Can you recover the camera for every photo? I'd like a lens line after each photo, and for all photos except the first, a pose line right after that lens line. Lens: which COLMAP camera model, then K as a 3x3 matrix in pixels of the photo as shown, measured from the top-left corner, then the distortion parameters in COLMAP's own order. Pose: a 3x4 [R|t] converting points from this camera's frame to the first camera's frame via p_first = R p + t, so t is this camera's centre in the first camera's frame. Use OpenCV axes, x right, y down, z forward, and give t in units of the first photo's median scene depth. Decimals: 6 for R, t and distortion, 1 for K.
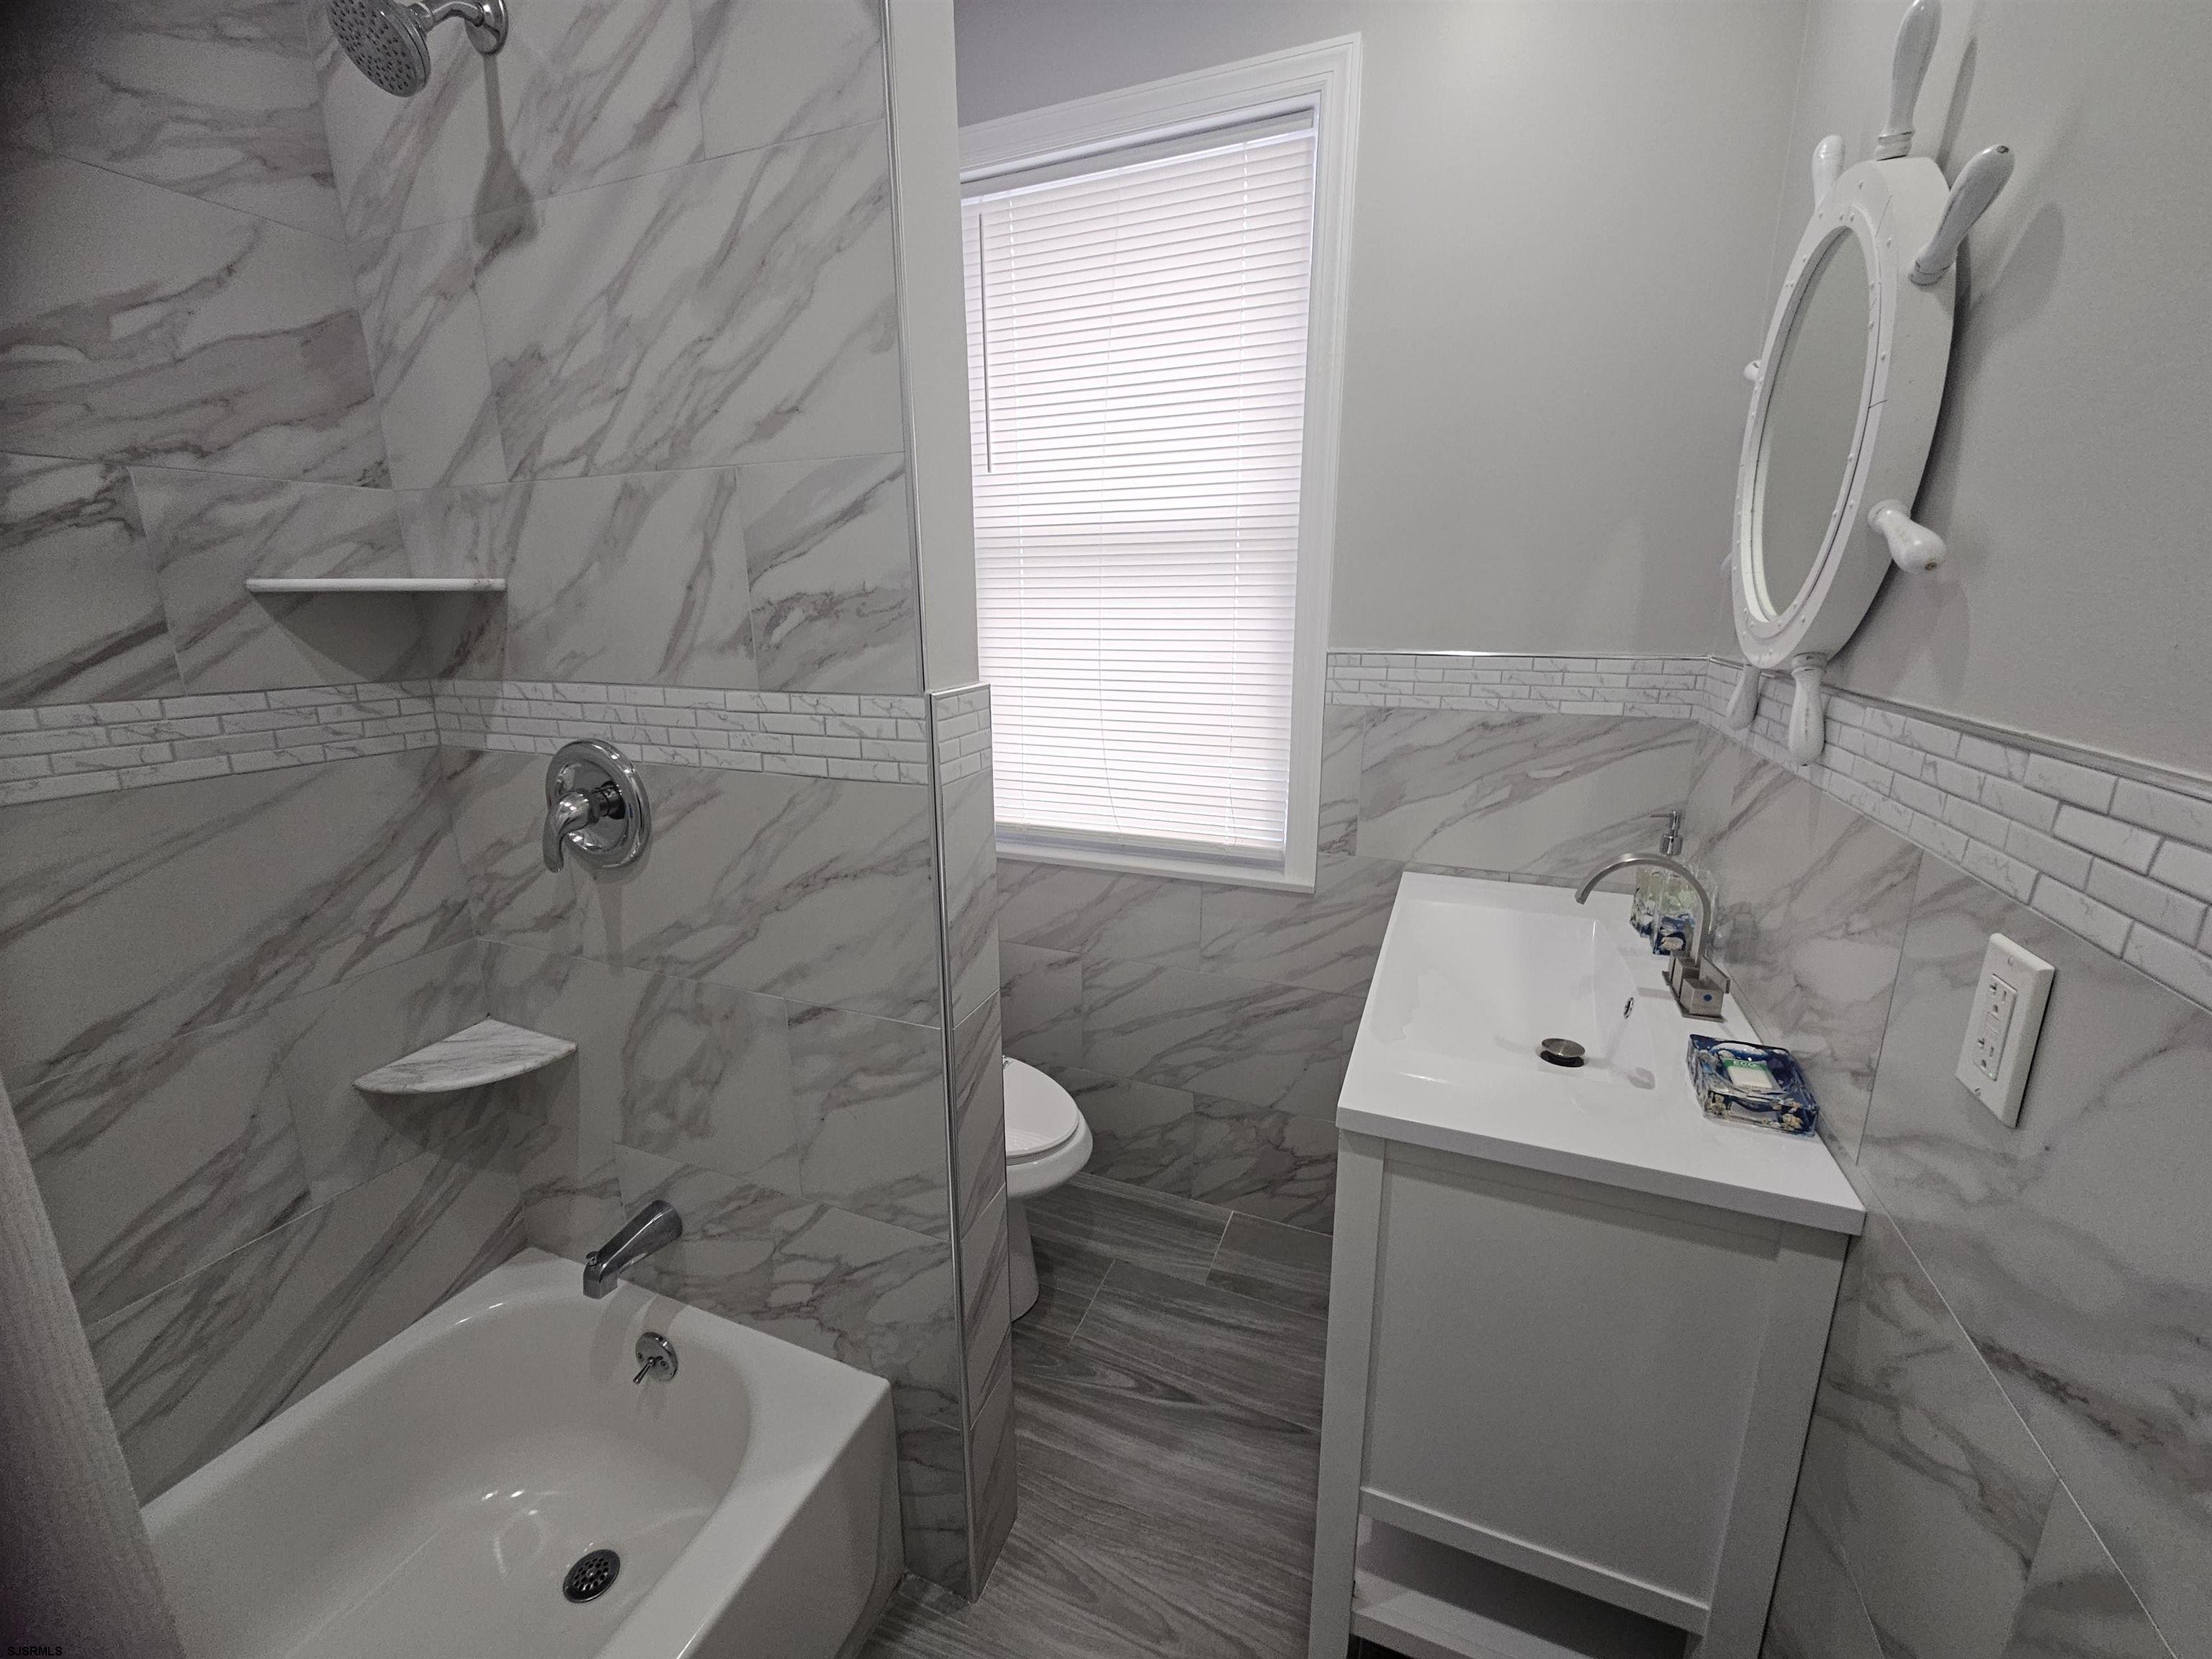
lens RADIAL K [[911.7, 0, 1084.6], [0, 911.7, 820.9], [0, 0, 1]] dist [0.001047, -0.001299]
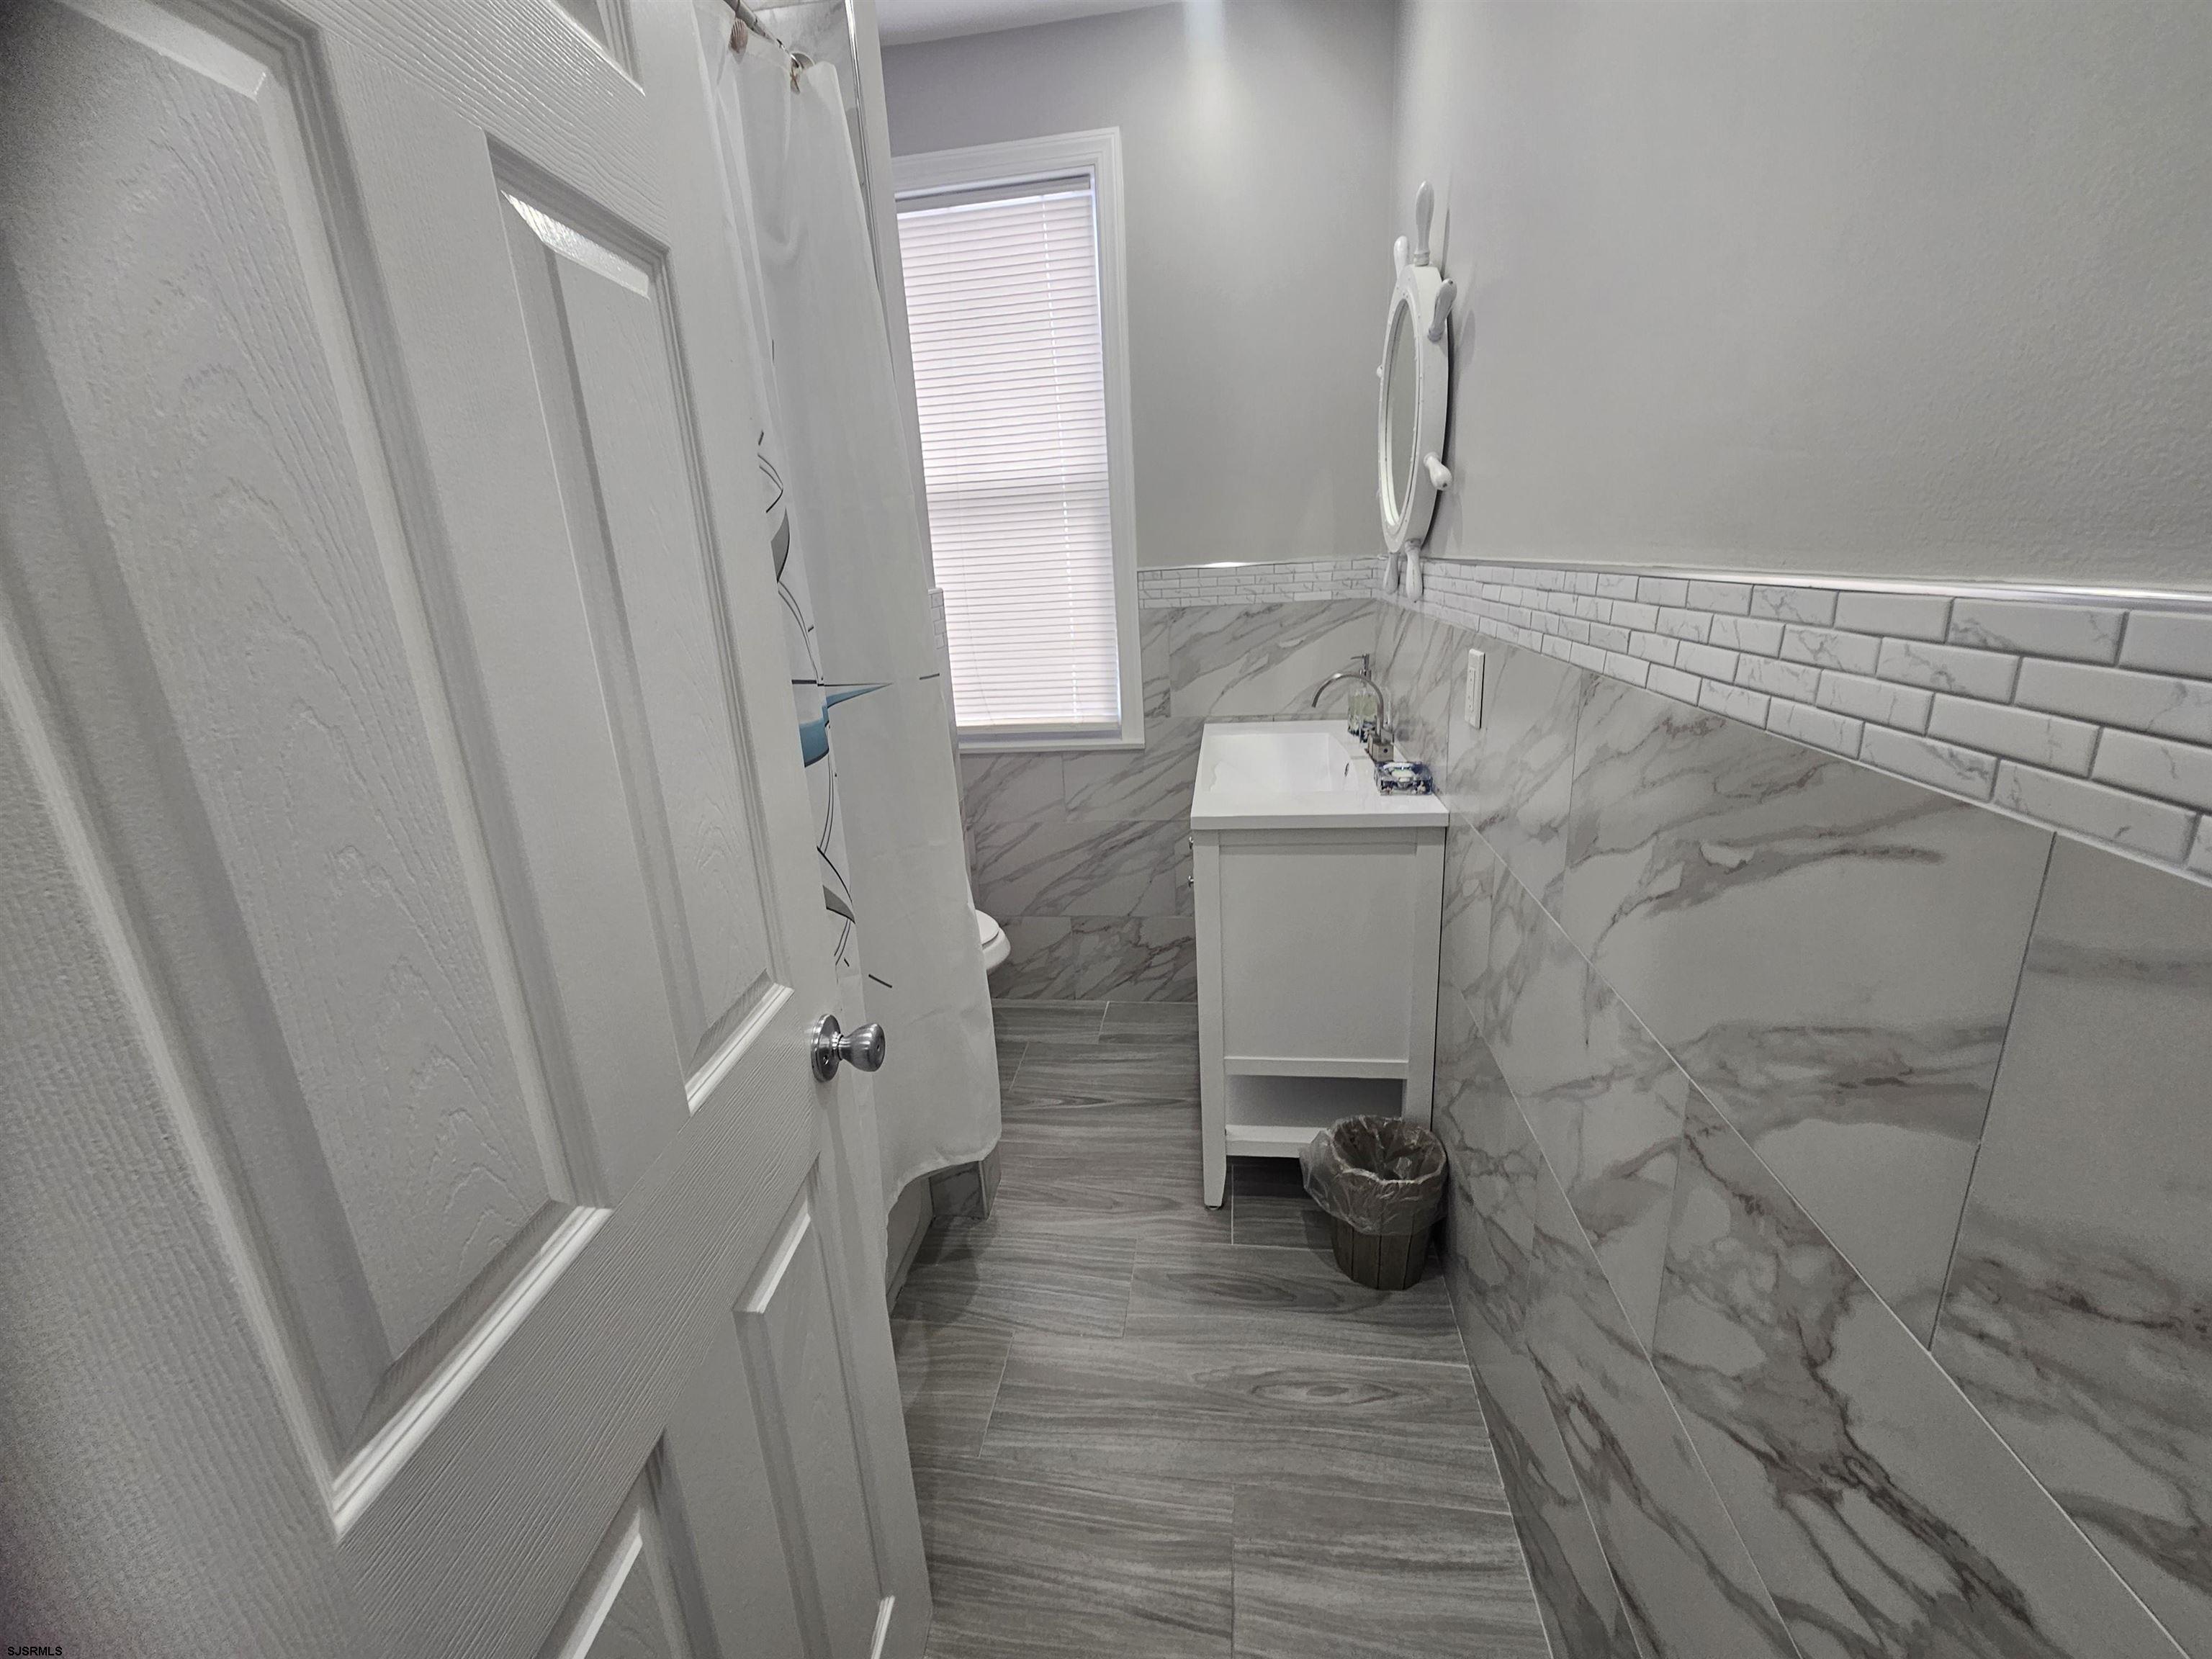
lens RADIAL K [[911.7, 0, 1084.6], [0, 911.7, 820.9], [0, 0, 1]] dist [0.001047, -0.001299]
pose [[0.968416, -0.114825, 0.221326, -0.164571], [0.107148, 0.993158, 0.046429, 0.121483], [-0.225143, -0.021248, 0.974094, -0.348110]]
